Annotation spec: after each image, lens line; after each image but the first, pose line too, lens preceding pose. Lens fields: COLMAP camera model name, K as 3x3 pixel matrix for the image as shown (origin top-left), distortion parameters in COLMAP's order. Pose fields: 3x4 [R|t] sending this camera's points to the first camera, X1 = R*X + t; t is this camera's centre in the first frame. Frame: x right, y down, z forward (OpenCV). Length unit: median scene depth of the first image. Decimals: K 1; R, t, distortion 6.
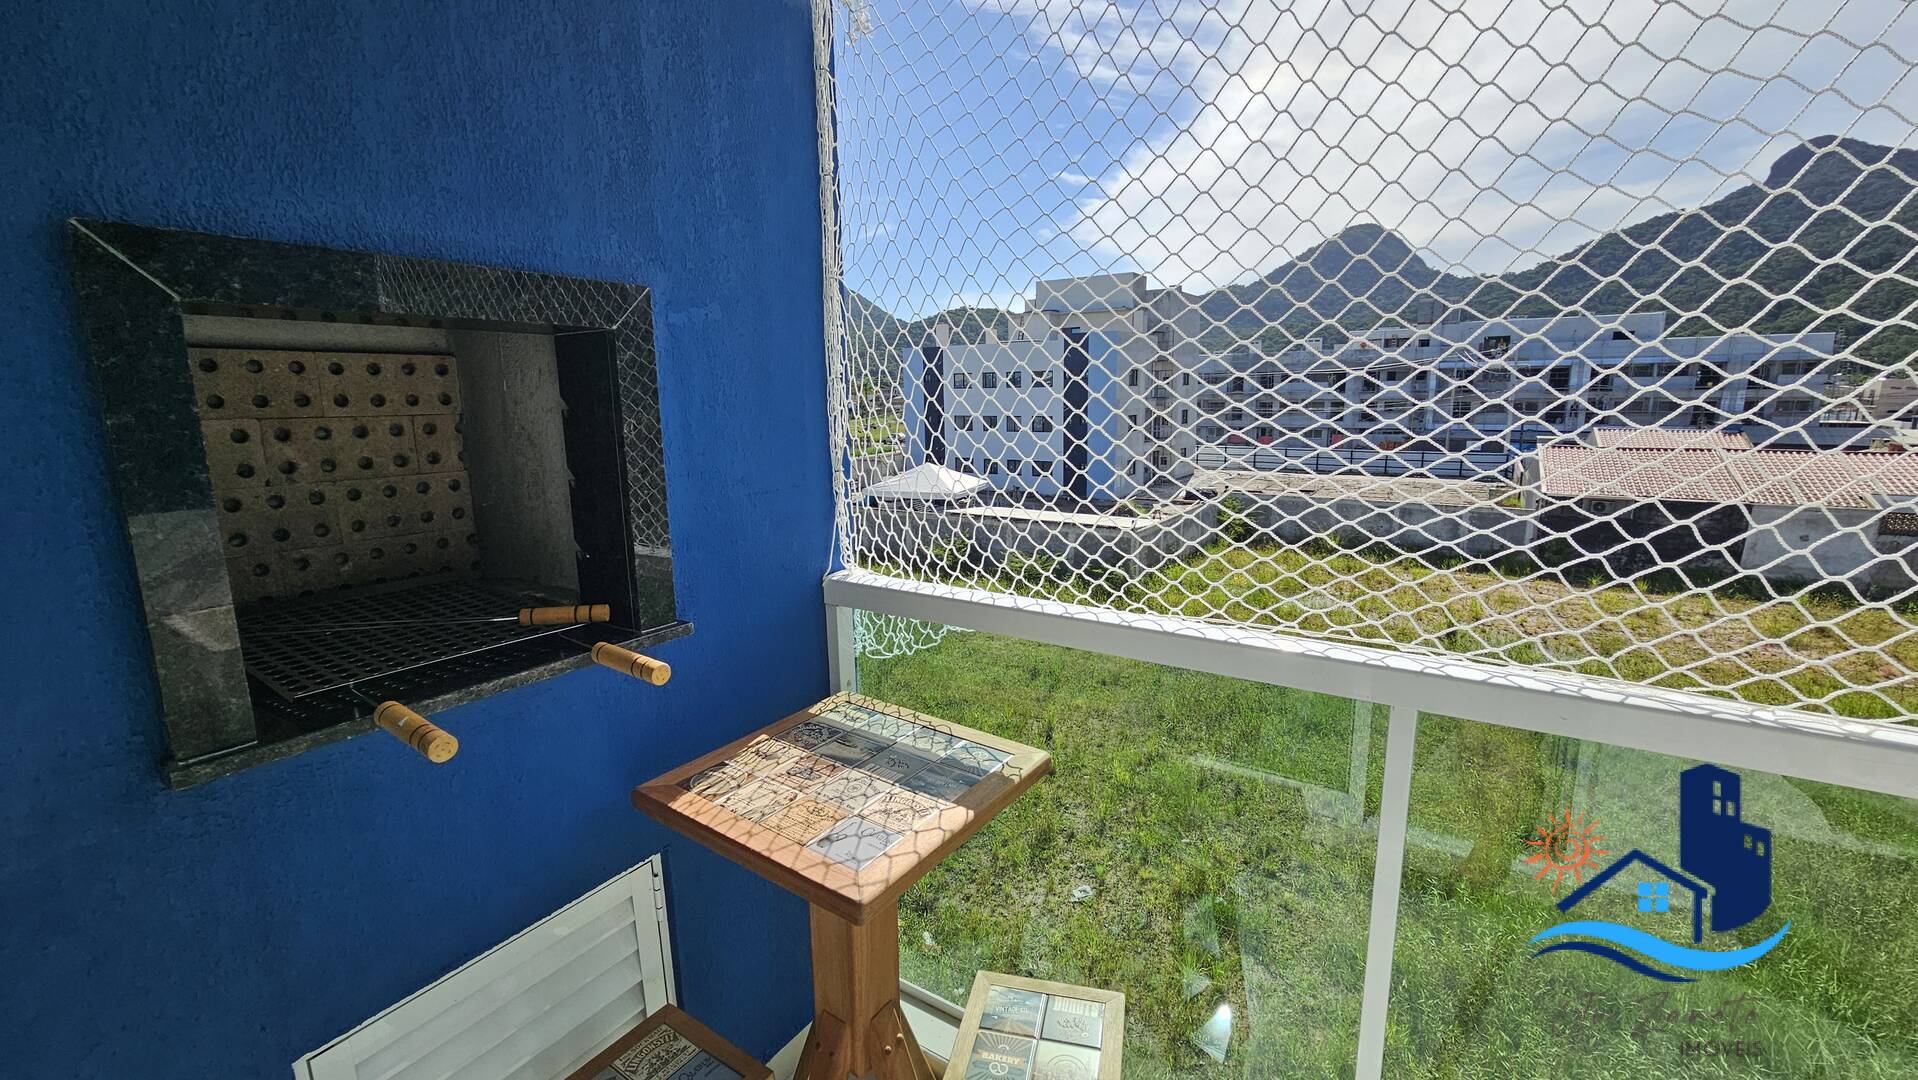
lens RADIAL K [[787.4, 0, 967.6], [0, 787.4, 534.8], [0, 0, 1]] dist [-0.004453, 0.000231]
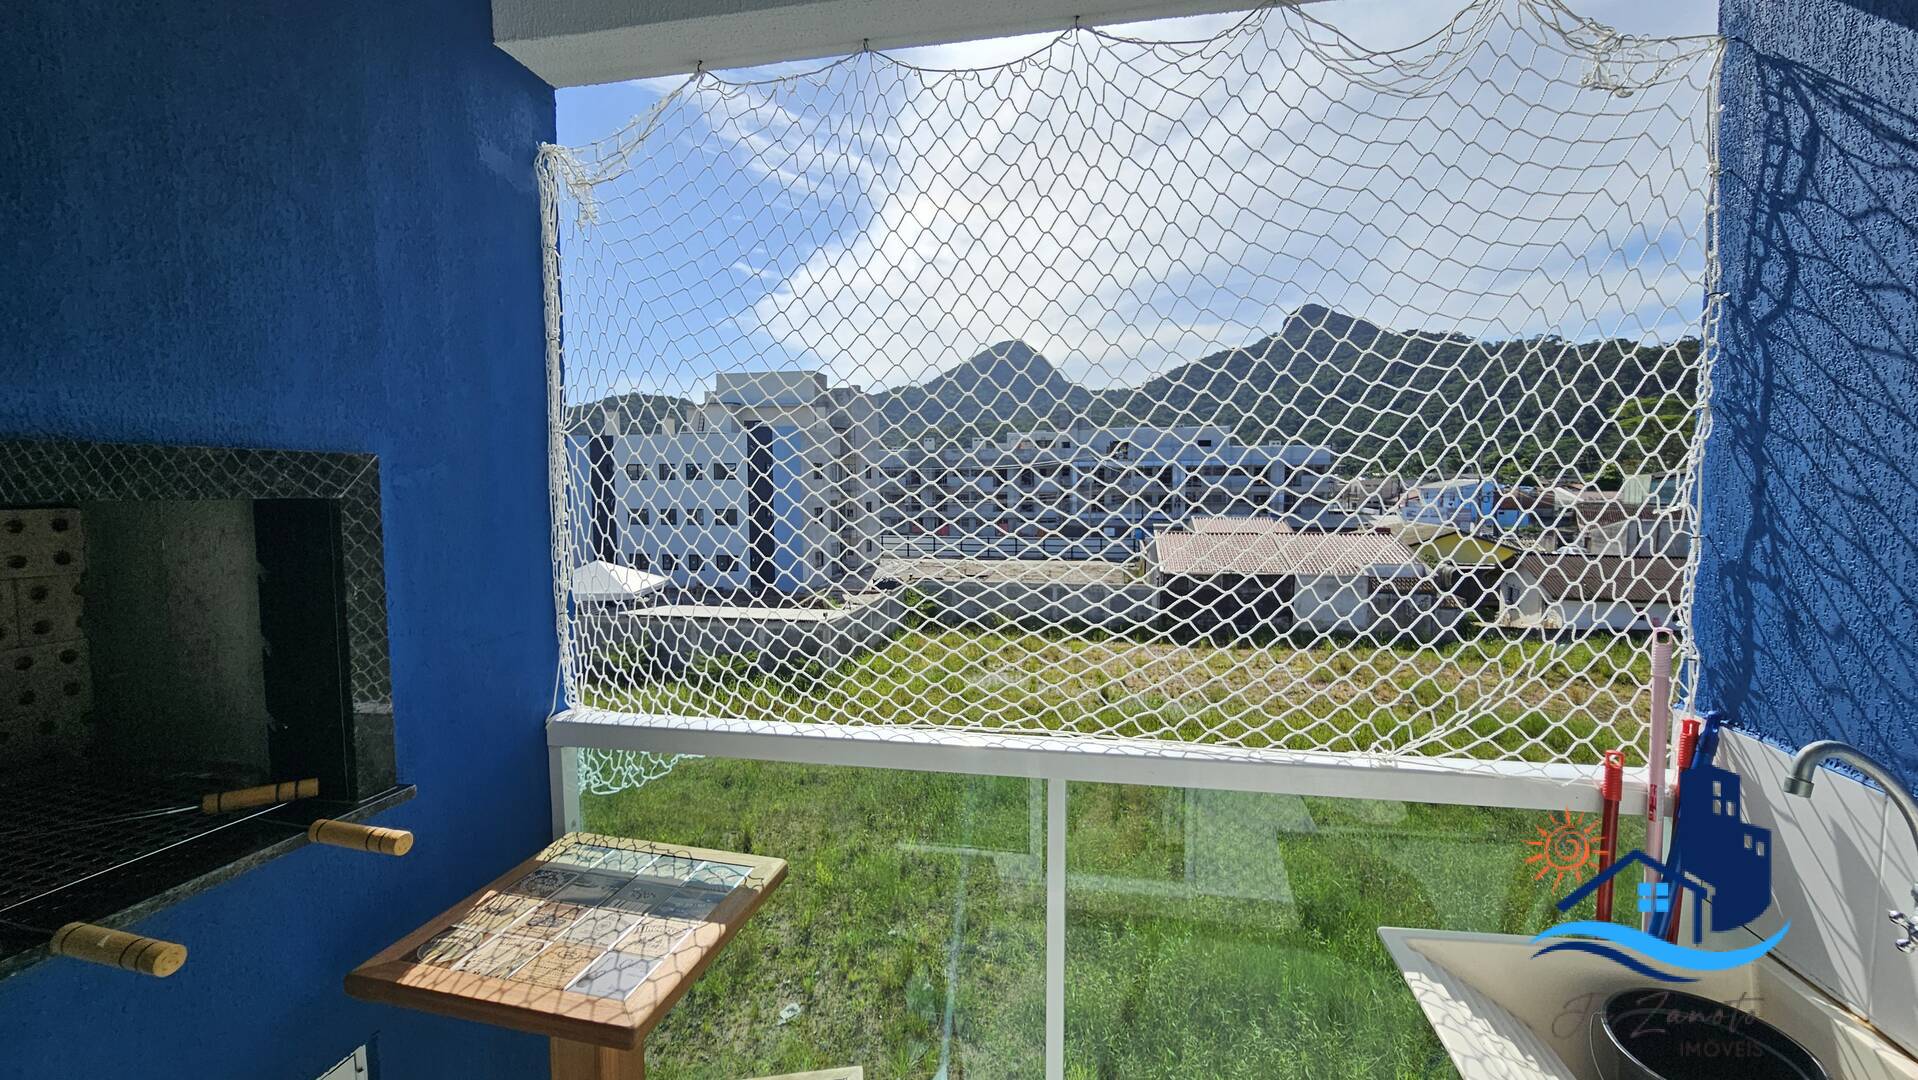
lens RADIAL K [[787.4, 0, 967.6], [0, 787.4, 534.8], [0, 0, 1]] dist [-0.004453, 0.000231]
pose [[0.924406, -0.016107, 0.381069, -0.077342], [0.059955, 0.992823, -0.103475, -0.053277], [-0.376667, 0.118500, 0.918738, -0.189145]]
